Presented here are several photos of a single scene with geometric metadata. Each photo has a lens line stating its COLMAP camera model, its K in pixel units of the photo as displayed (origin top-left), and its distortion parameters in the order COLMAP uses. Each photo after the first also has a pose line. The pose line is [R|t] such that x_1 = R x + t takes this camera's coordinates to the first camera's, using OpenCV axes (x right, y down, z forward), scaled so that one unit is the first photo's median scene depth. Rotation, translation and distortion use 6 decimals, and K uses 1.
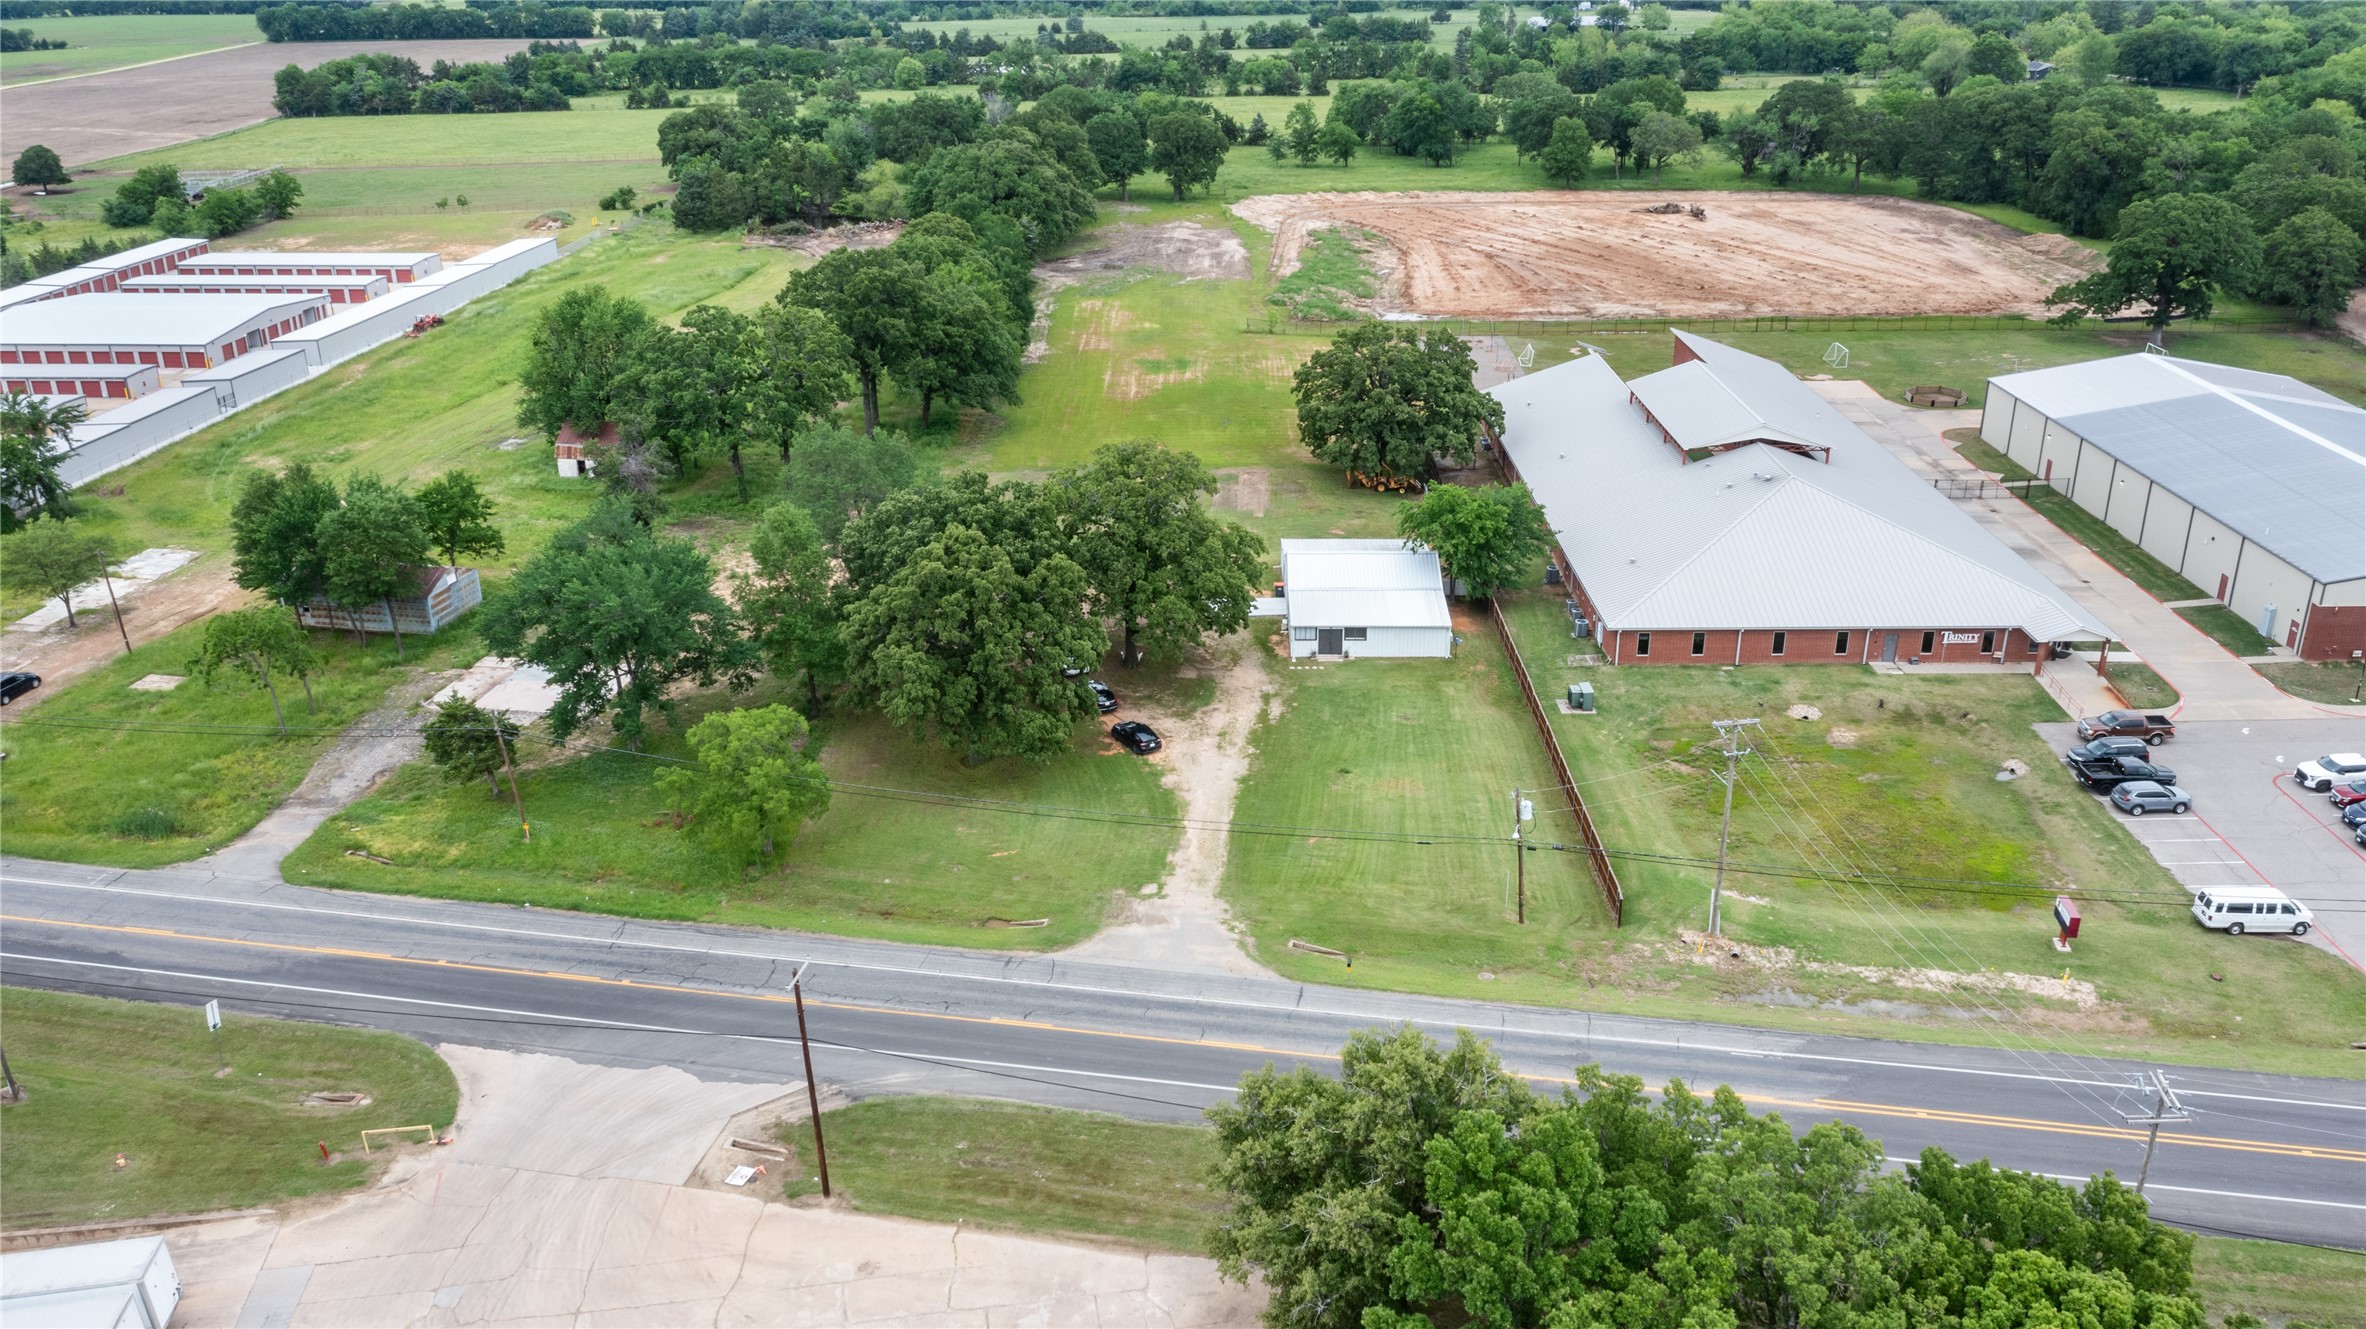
lens RADIAL K [[1887.5, 0, 1183.0], [0, 1887.5, 664.5], [0, 0, 1]] dist [-0.018947, 0.005822]
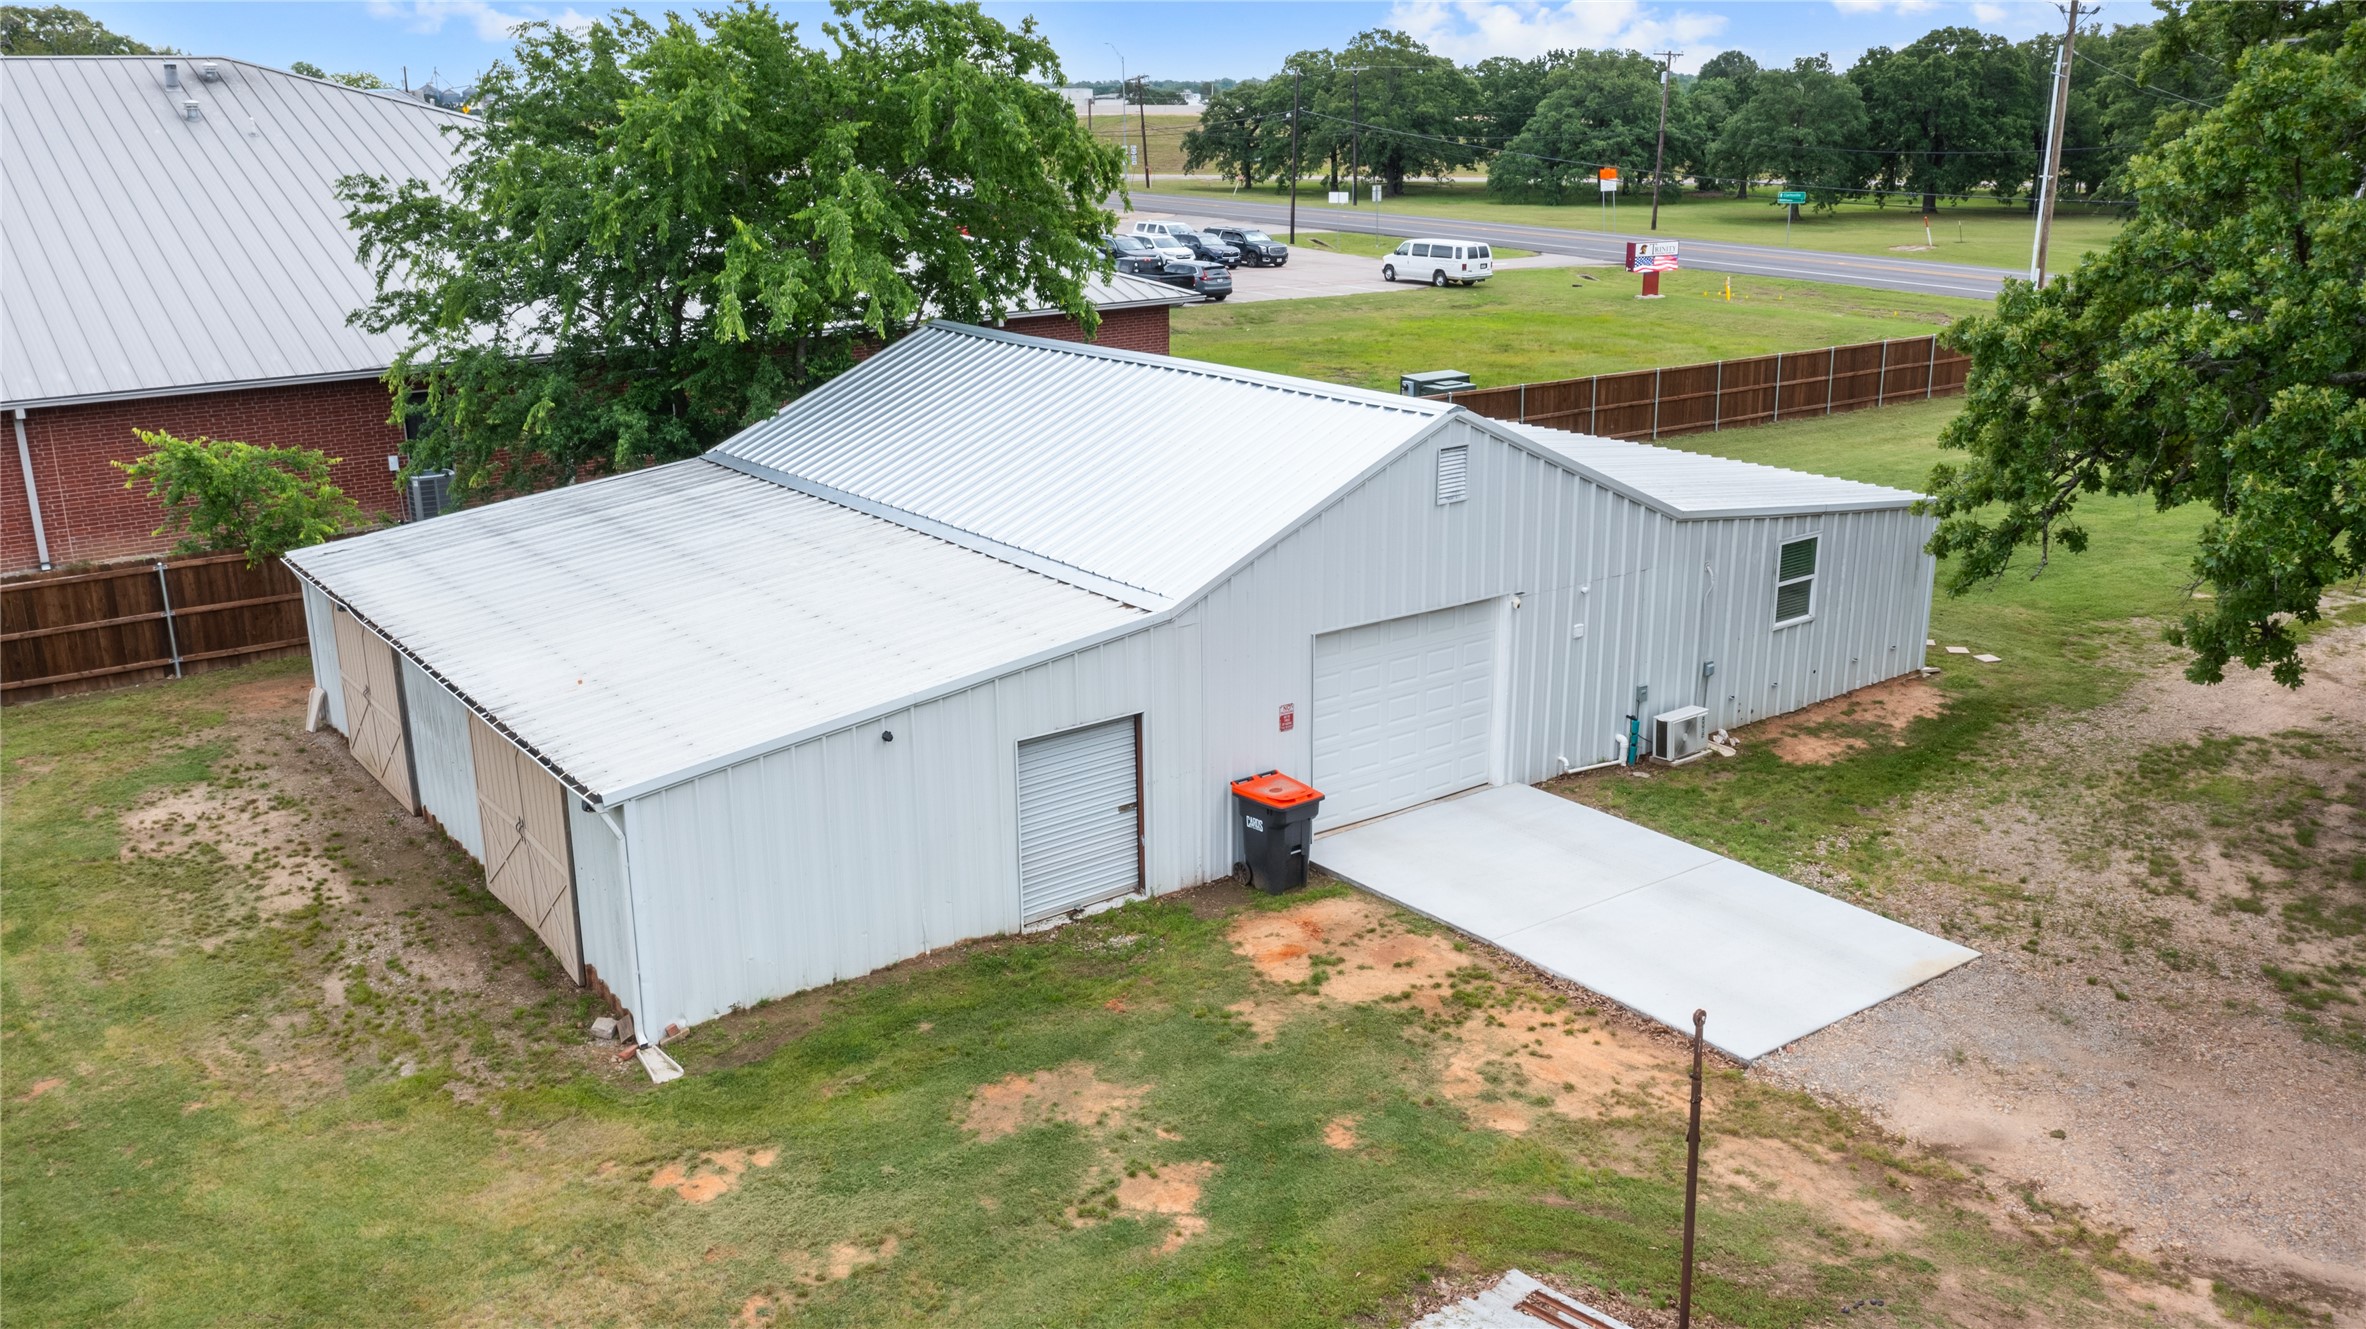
lens RADIAL K [[1887.5, 0, 1183.0], [0, 1887.5, 664.5], [0, 0, 1]] dist [-0.018947, 0.005822]
pose [[-0.601967, -0.220808, 0.767385, -0.048990], [0.310743, 0.820480, 0.479845, -0.124821], [-0.735578, 0.527310, -0.425287, 1.146896]]
